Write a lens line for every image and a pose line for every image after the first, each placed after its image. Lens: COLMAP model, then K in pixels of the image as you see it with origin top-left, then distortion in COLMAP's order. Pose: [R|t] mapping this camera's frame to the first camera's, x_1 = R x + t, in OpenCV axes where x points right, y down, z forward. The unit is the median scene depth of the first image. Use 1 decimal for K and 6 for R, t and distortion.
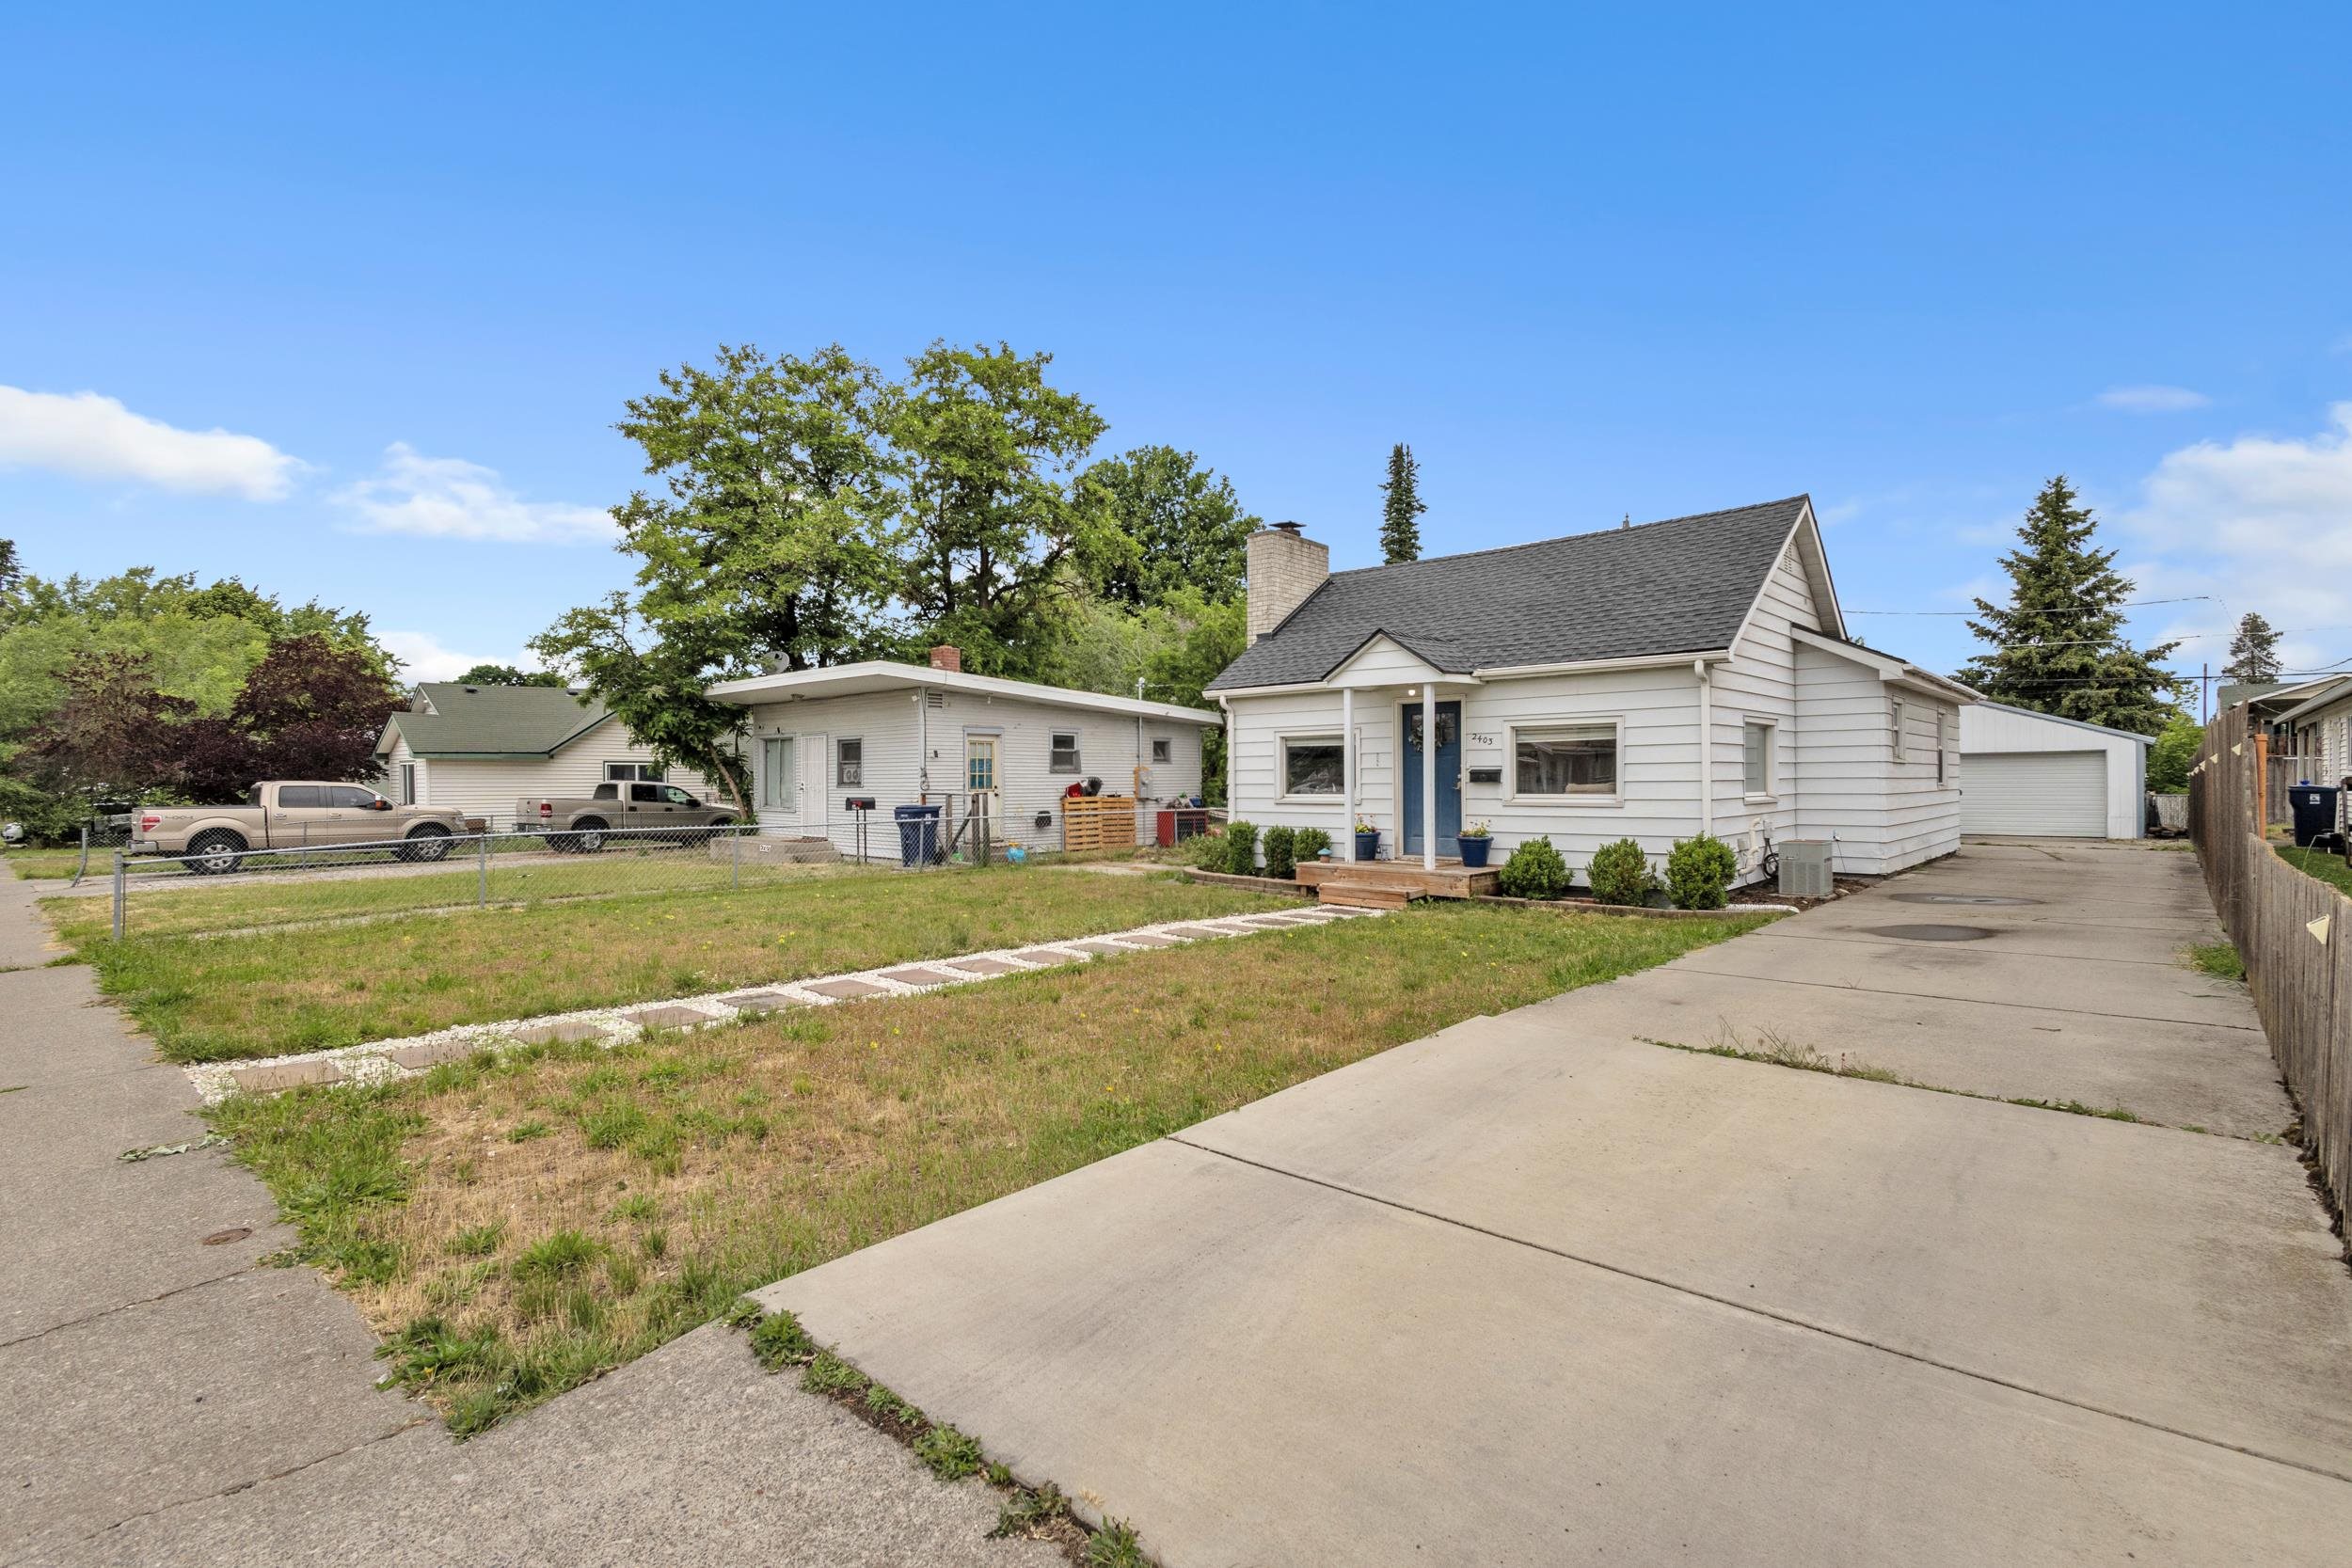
lens RADIAL K [[1072.3, 0, 1179.9], [0, 1072.3, 784.2], [0, 0, 1]] dist [0.011603, -0.001898]
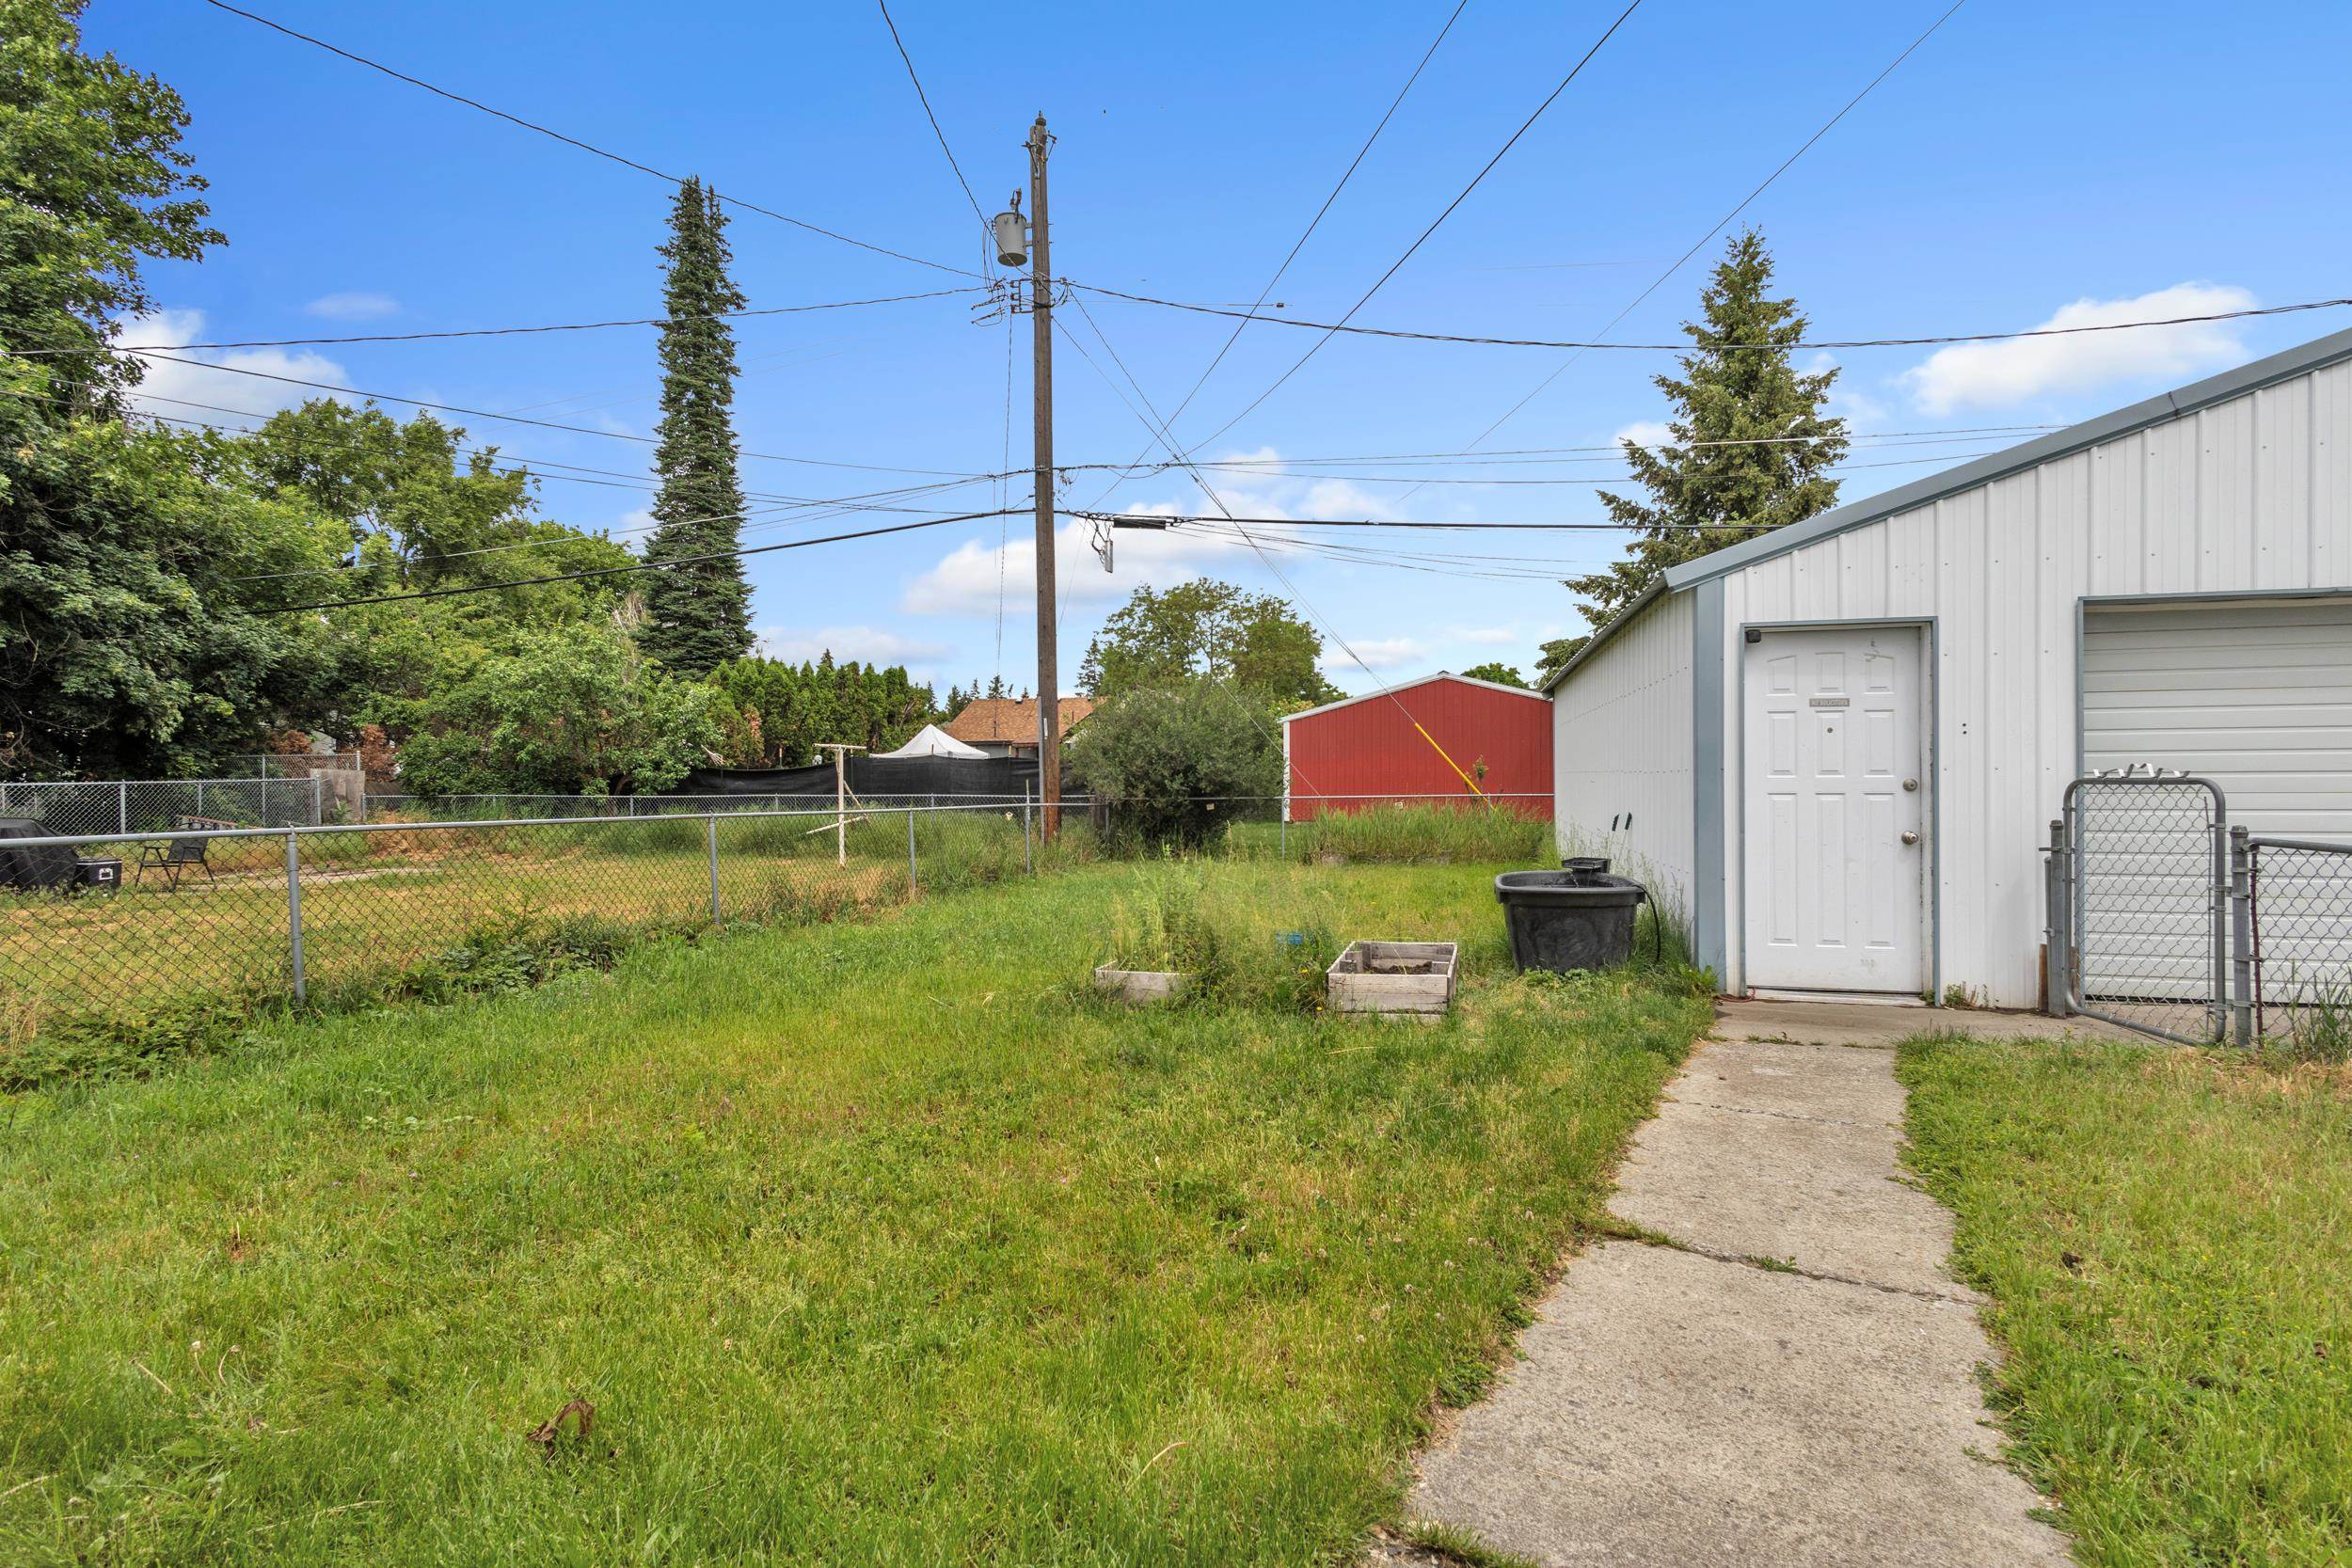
lens RADIAL K [[1072.3, 0, 1175.1], [0, 1072.3, 782.1], [0, 0, 1]] dist [0.011603, -0.001898]
pose [[0.890426, 0.001573, 0.455125, 0.492430], [-0.000661, 0.999997, -0.002164, 0.006281], [-0.455127, 0.001626, 0.890425, 1.084803]]
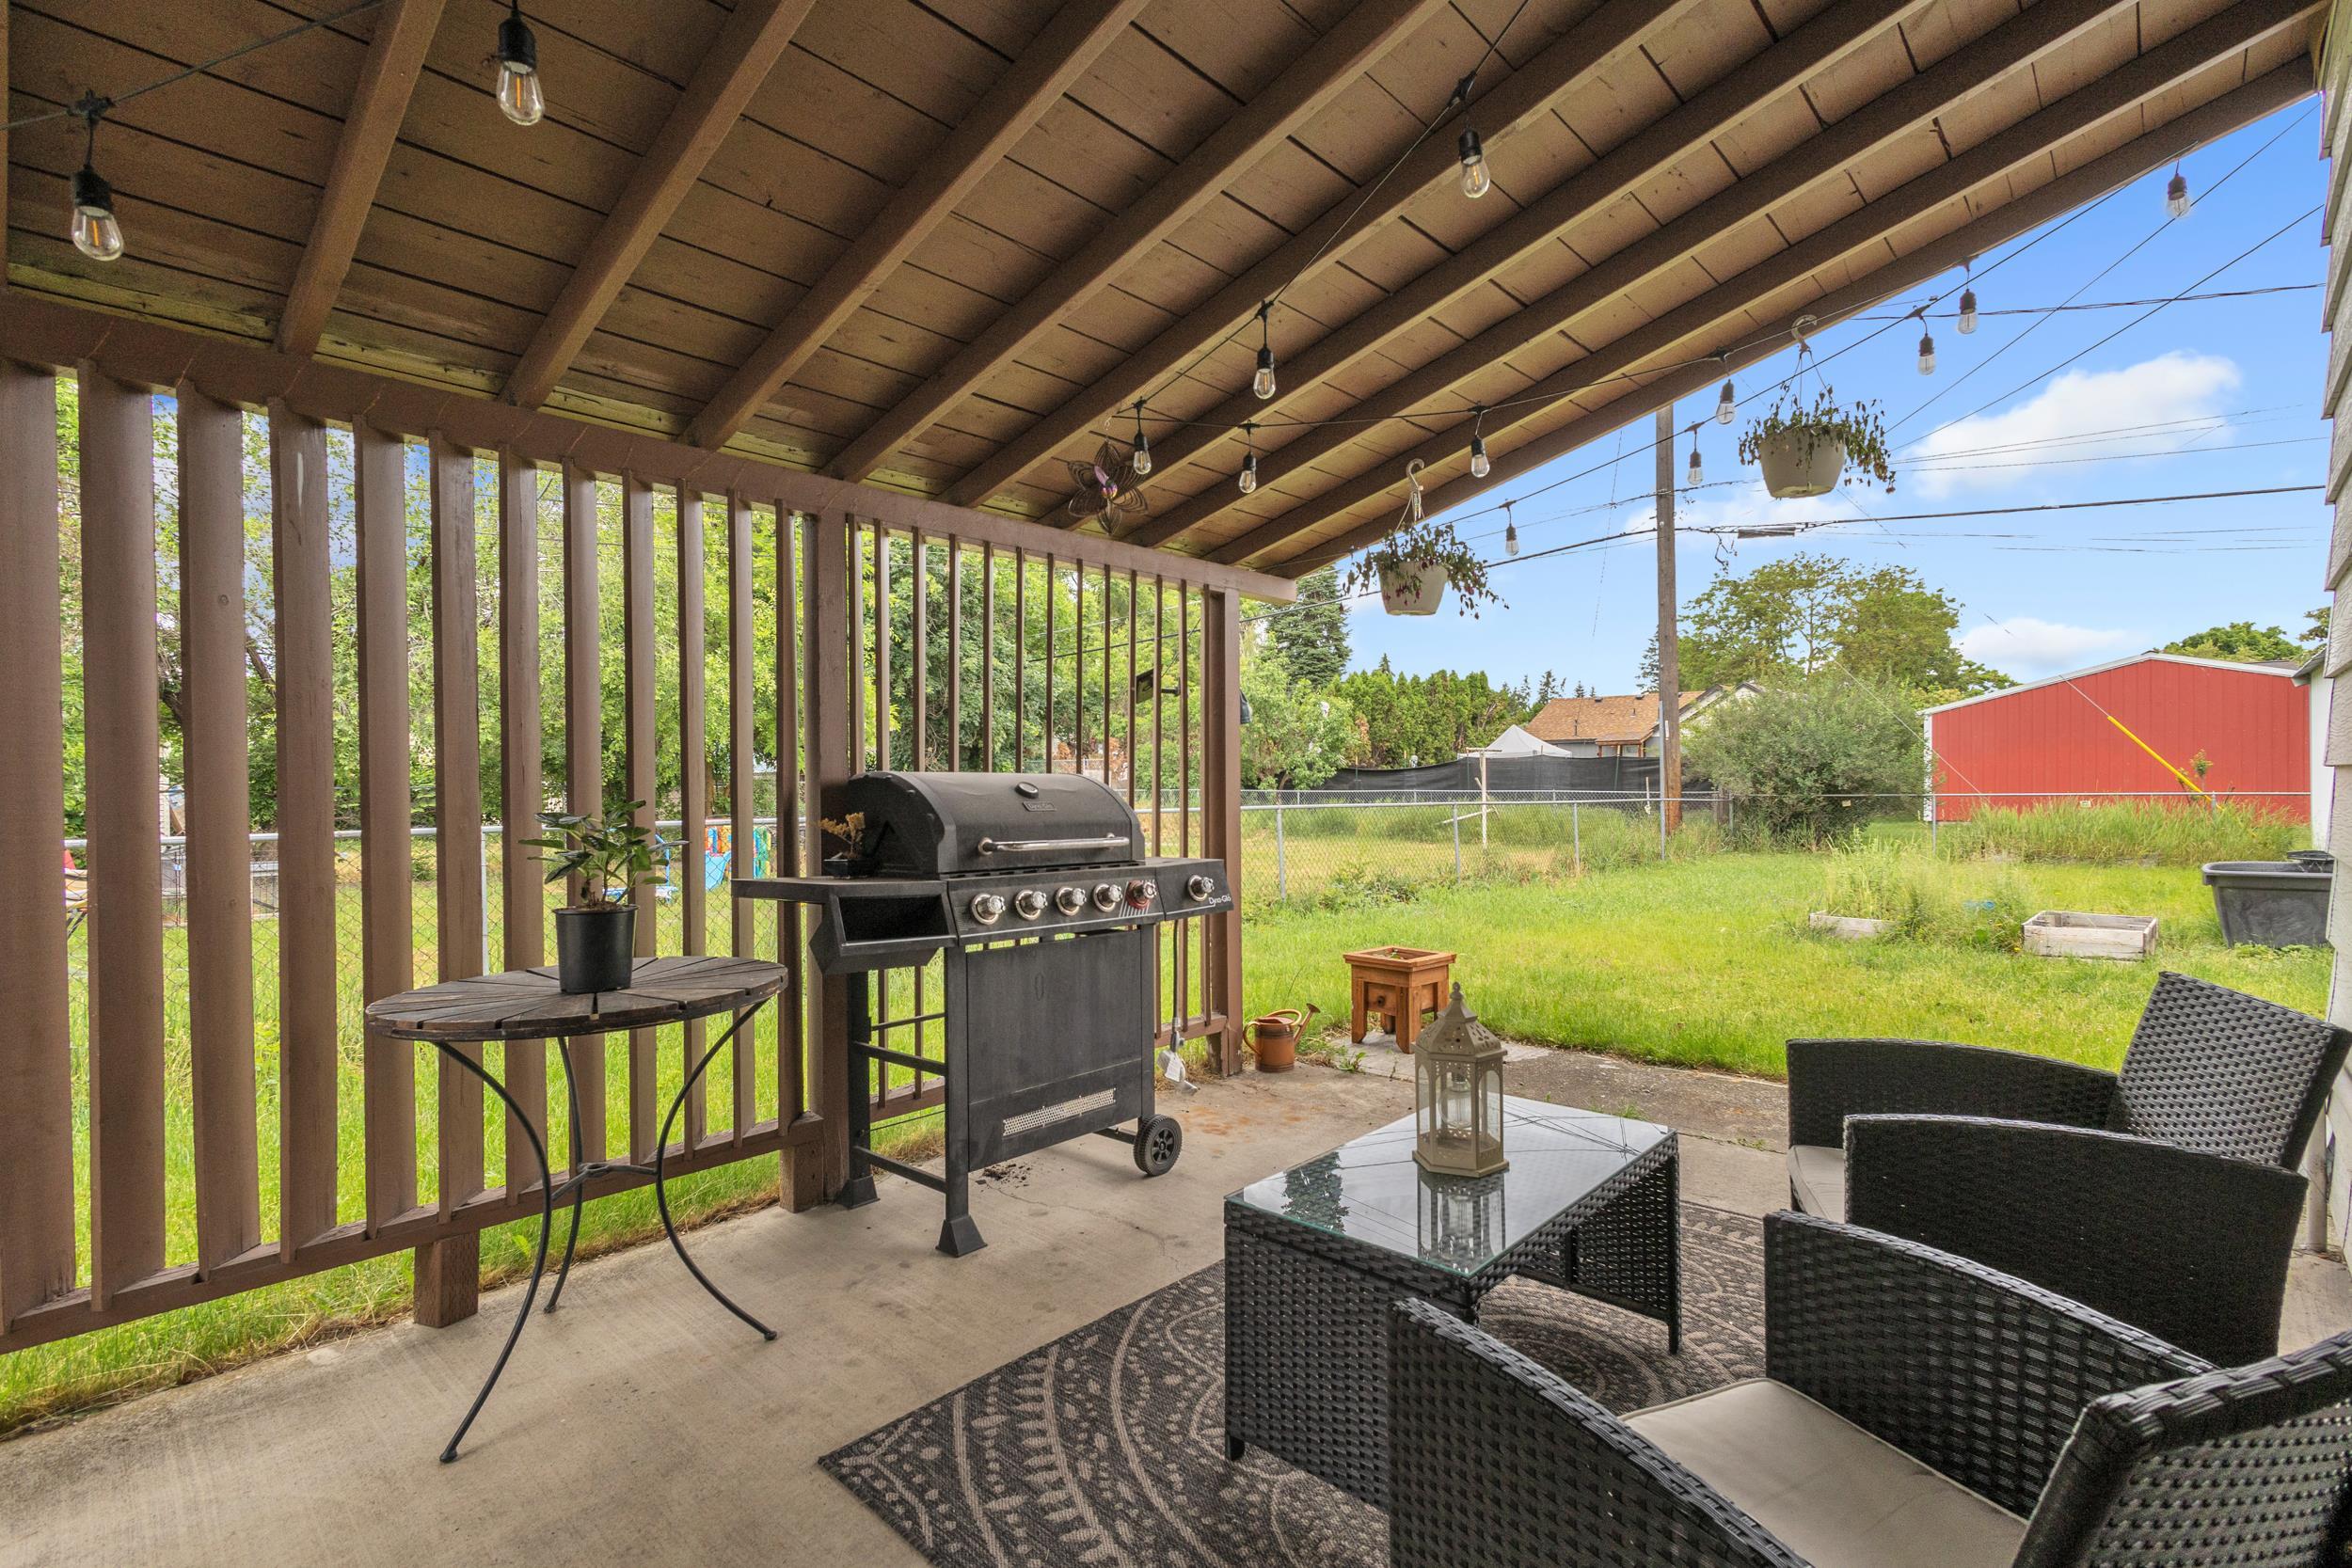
lens RADIAL K [[1072.3, 0, 1182.4], [0, 1072.3, 778.2], [0, 0, 1]] dist [0.011603, -0.001898]
pose [[0.999898, 0.001237, -0.014237, 0.400717], [-0.001274, 0.999996, -0.002623, 0.006553], [0.014233, 0.002641, 0.999895, 0.975685]]
